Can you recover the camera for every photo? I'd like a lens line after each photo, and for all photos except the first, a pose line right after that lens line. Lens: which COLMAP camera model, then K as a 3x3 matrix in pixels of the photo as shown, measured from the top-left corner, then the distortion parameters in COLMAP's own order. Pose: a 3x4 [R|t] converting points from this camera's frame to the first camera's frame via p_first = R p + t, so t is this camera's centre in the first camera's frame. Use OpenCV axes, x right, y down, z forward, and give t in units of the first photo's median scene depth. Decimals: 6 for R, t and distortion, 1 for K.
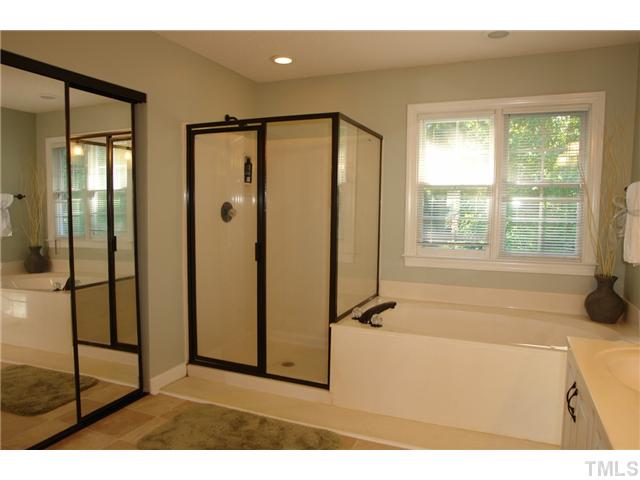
lens RADIAL K [[455.4, 0, 320.1], [0, 455.4, 240.2], [0, 0, 1]] dist [-0.065575, 0.006741]
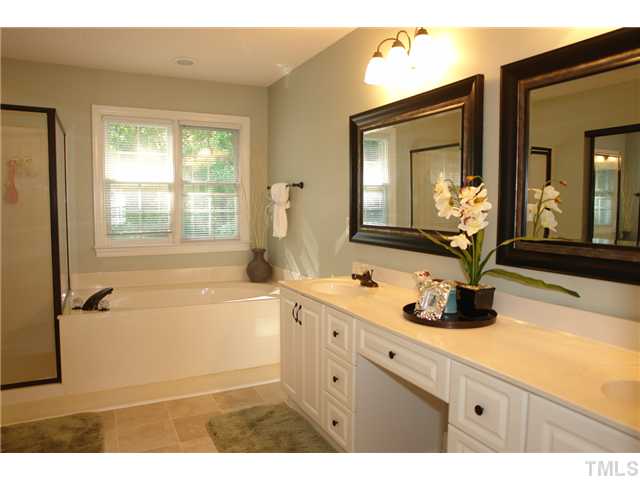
lens RADIAL K [[455.4, 0, 319.1], [0, 455.4, 238.4], [0, 0, 1]] dist [-0.065575, 0.006741]
pose [[0.645687, -0.060023, 0.761240, -0.311942], [0.058194, 0.997875, 0.029321, 0.014403], [-0.761382, 0.025367, 0.647807, -0.080662]]
